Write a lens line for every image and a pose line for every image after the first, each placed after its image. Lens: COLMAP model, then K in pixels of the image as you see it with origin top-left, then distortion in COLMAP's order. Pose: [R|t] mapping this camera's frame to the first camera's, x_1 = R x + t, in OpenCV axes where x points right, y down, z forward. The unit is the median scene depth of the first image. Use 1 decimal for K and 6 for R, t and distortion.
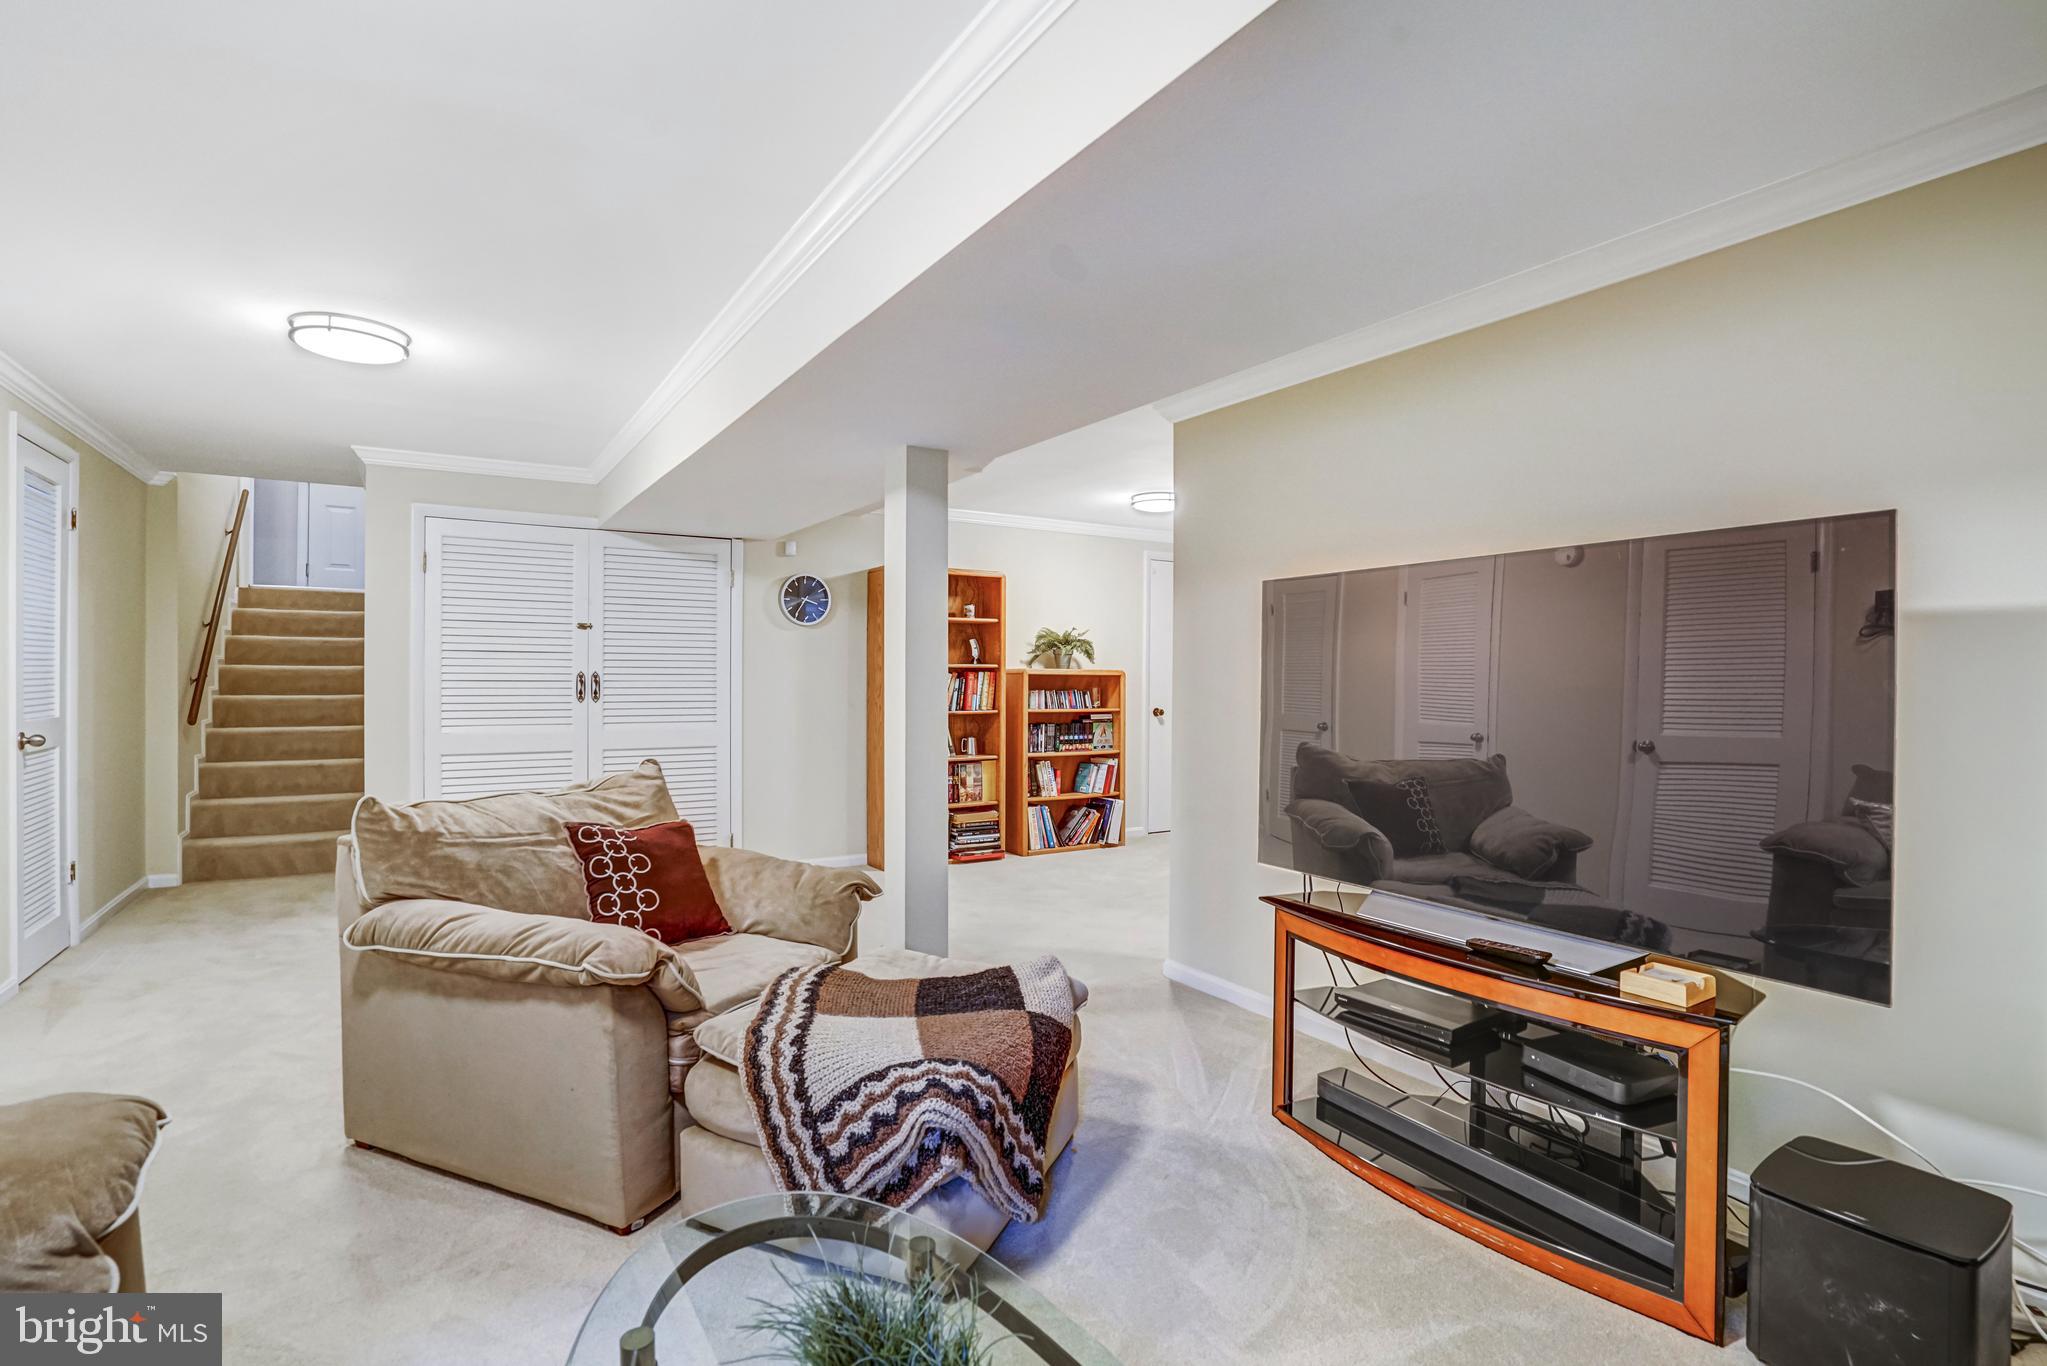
lens RADIAL K [[936.9, 0, 1002.4], [0, 936.9, 673.4], [0, 0, 1]] dist [-0.048625, 0.017006]
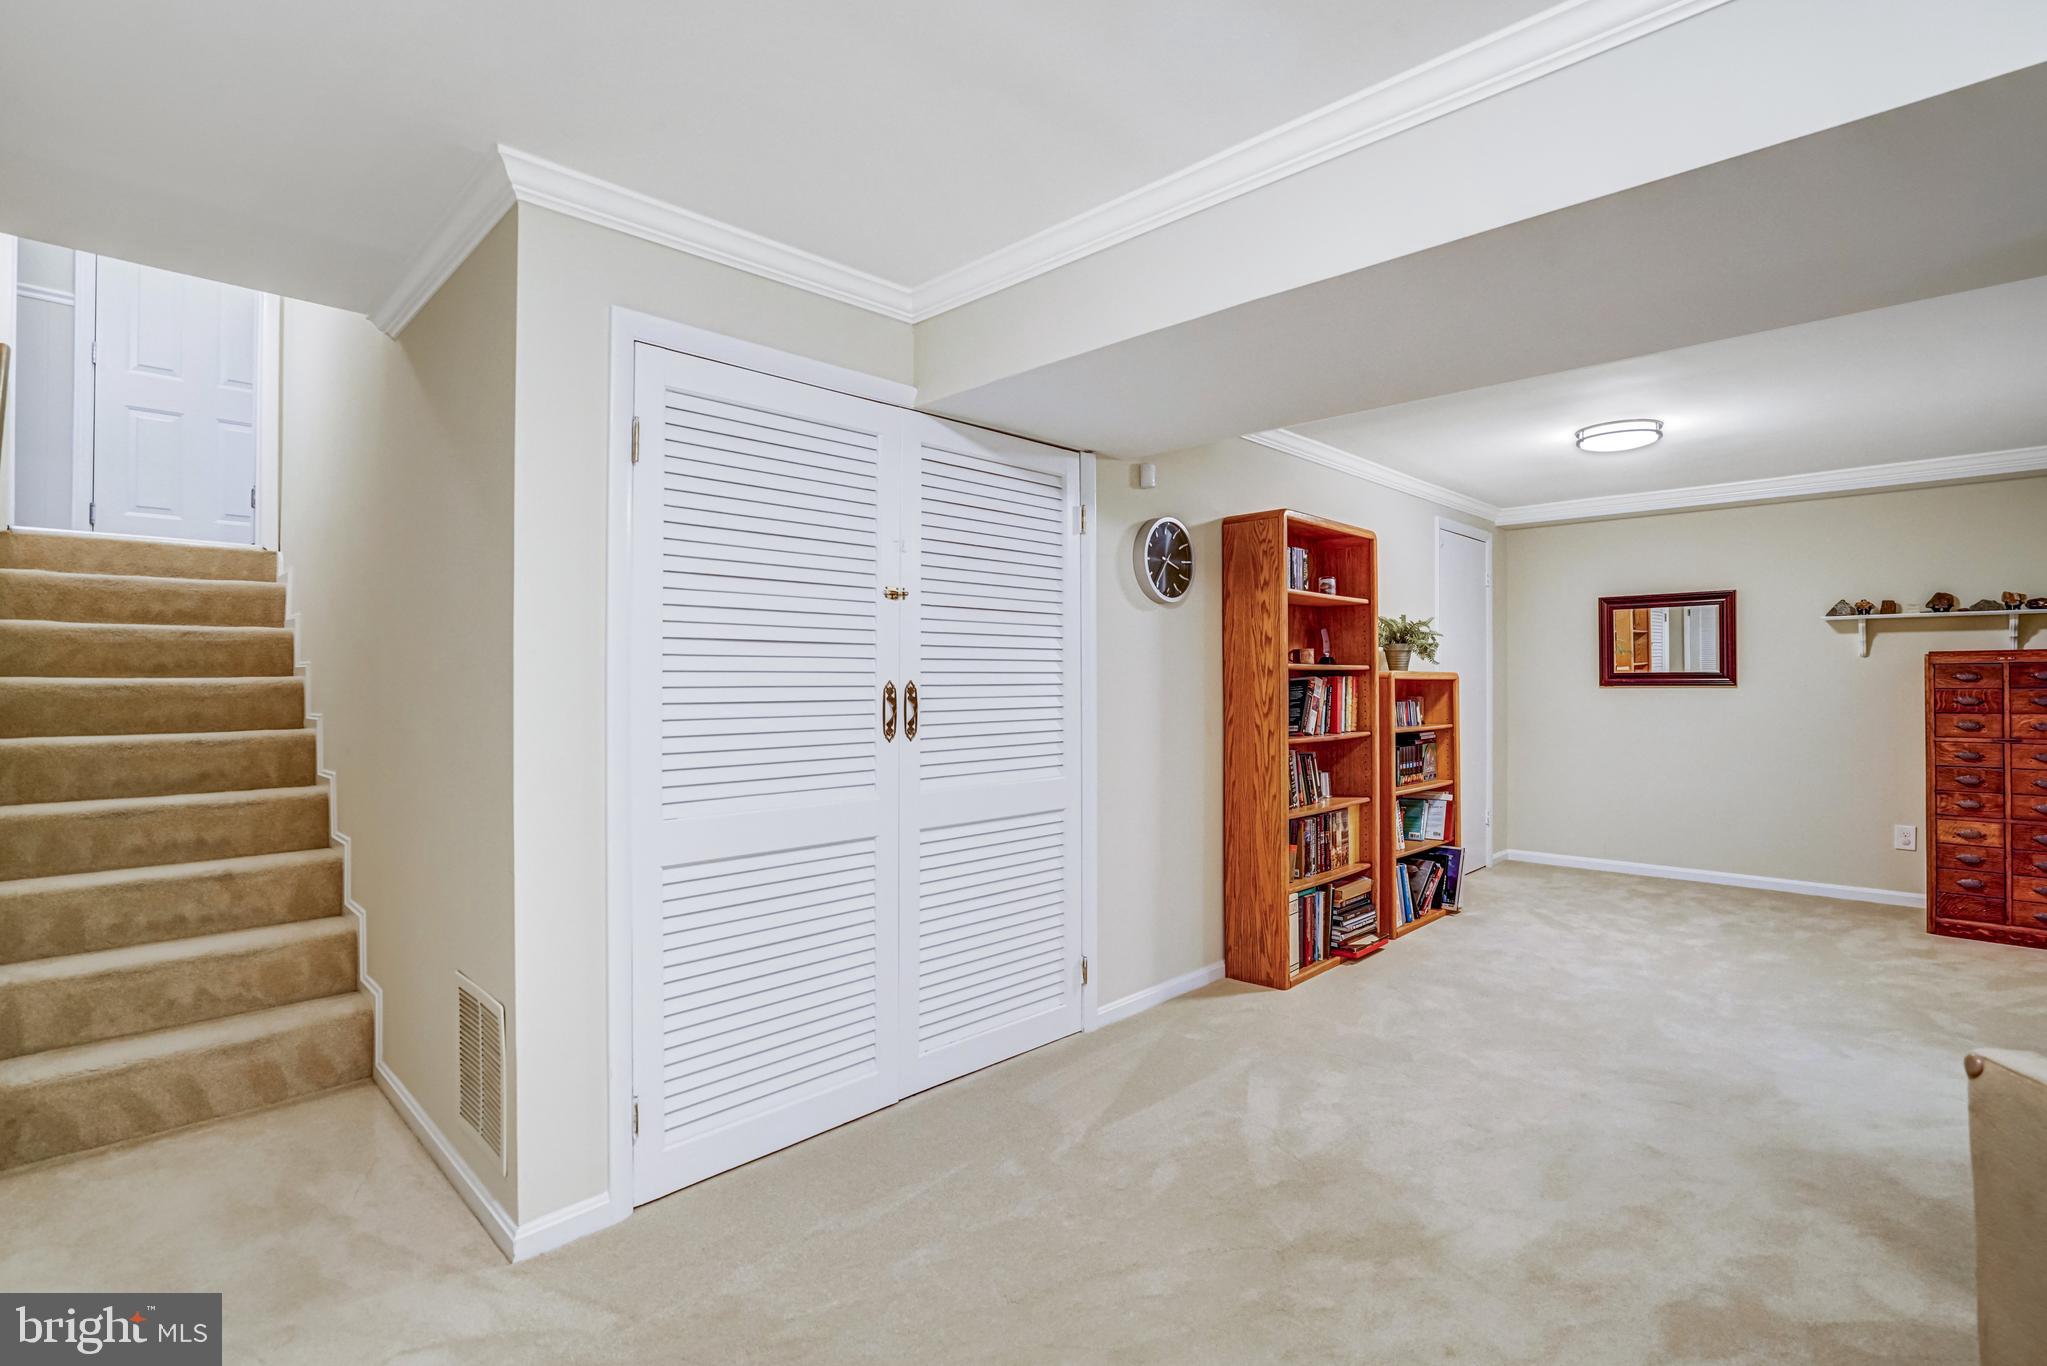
lens RADIAL K [[936.9, 0, 1002.4], [0, 936.9, 673.4], [0, 0, 1]] dist [-0.048625, 0.017006]
pose [[0.973627, -0.009537, 0.227945, -0.438502], [0.011253, 0.999917, -0.006229, -0.002306], [-0.227866, 0.008630, 0.973654, 0.410603]]
